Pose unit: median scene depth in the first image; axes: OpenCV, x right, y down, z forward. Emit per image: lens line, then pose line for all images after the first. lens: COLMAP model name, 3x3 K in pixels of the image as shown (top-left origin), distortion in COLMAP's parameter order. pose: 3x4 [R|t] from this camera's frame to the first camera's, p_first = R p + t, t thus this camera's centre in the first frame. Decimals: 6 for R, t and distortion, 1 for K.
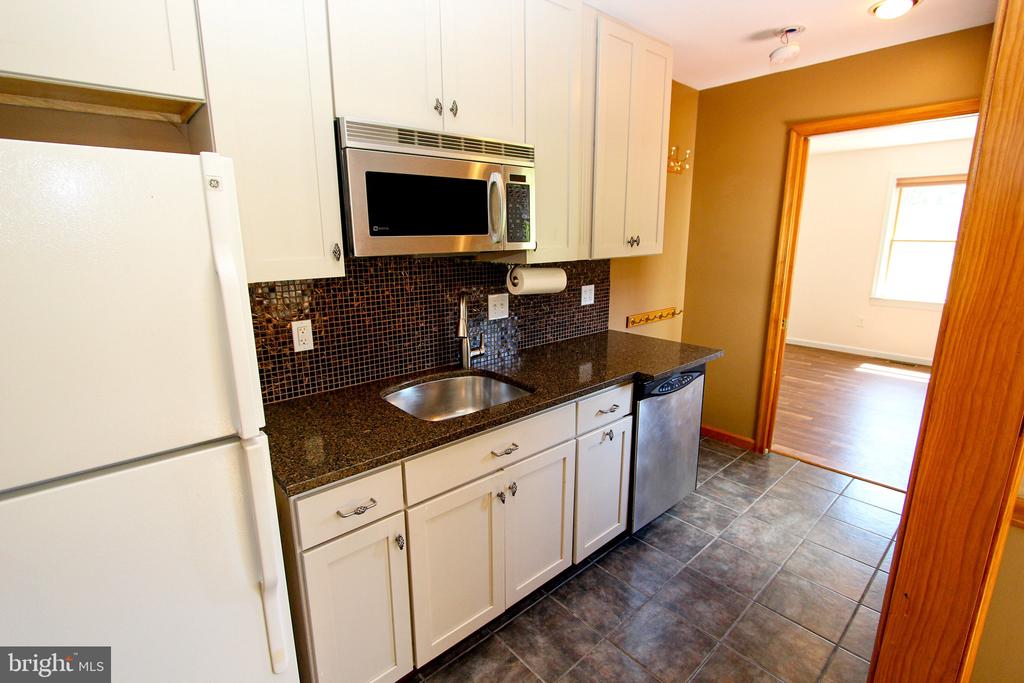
lens RADIAL K [[473.6, 0, 513.7], [0, 473.6, 339.0], [0, 0, 1]] dist [-0.023300, 0.004072]
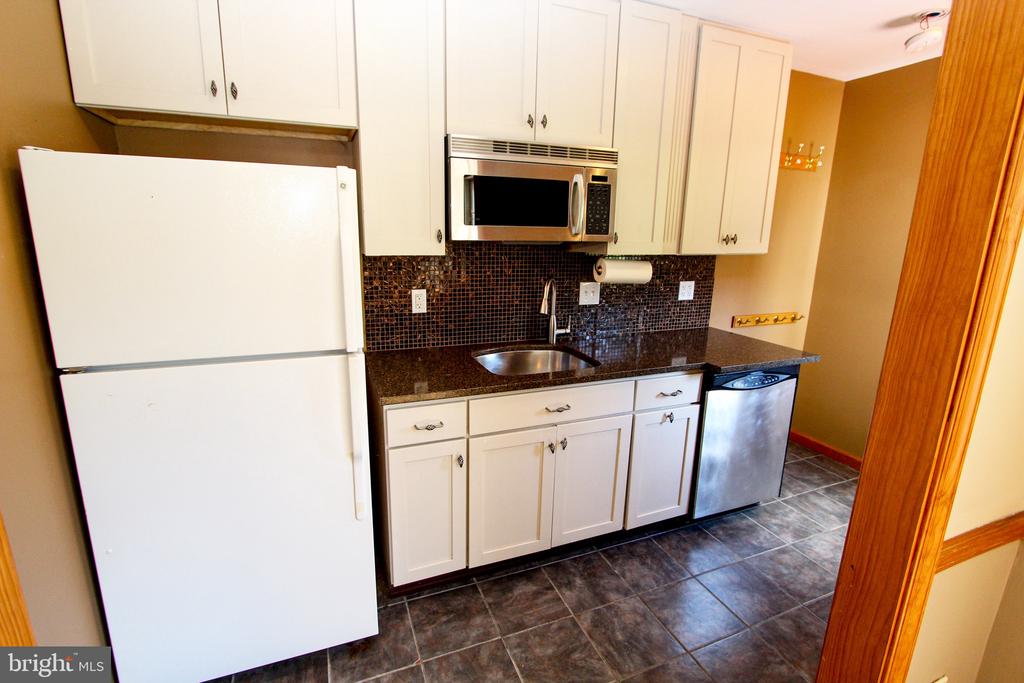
lens RADIAL K [[473.6, 0, 513.6], [0, 473.6, 339.9], [0, 0, 1]] dist [-0.023300, 0.004072]
pose [[0.943876, 0.098647, -0.315226, 0.222521], [-0.096627, 0.995076, 0.022069, 0.045636], [0.315851, 0.009629, 0.948760, -0.155845]]
